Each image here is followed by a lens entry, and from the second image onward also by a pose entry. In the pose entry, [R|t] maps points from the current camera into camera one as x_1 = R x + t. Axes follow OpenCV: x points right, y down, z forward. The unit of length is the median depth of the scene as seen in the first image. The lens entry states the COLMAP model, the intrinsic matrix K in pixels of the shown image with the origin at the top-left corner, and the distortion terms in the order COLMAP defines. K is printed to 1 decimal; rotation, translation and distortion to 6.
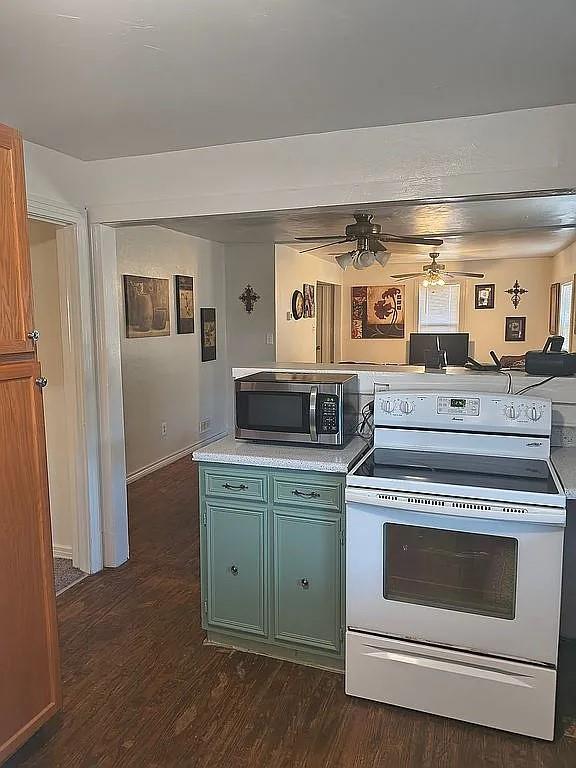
lens RADIAL K [[569.9, 0, 284.1], [0, 569.9, 383.4], [0, 0, 1]] dist [0.014749, -0.007241]
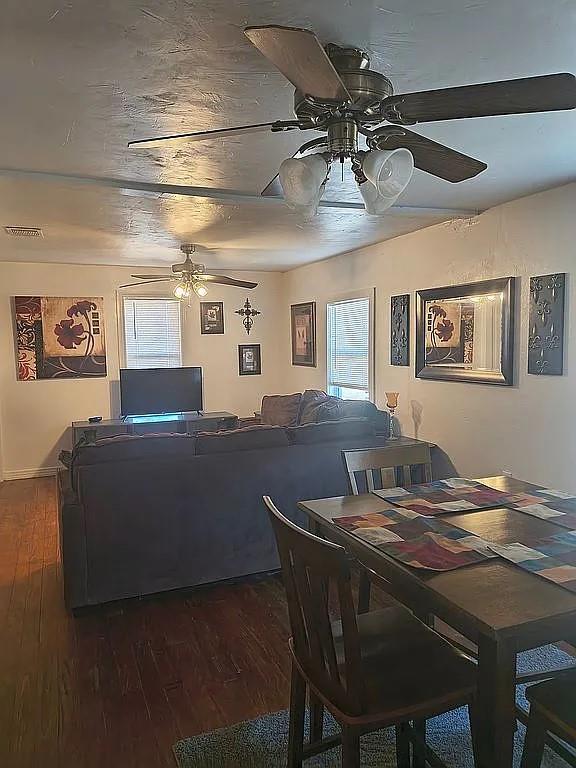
lens RADIAL K [[569.9, 0, 290.8], [0, 569.9, 384.5], [0, 0, 1]] dist [0.014749, -0.007241]
pose [[0.736696, -0.049645, 0.674399, -0.081711], [0.086070, 0.996074, -0.020696, -0.037965], [-0.670724, 0.073292, 0.738077, 0.363882]]
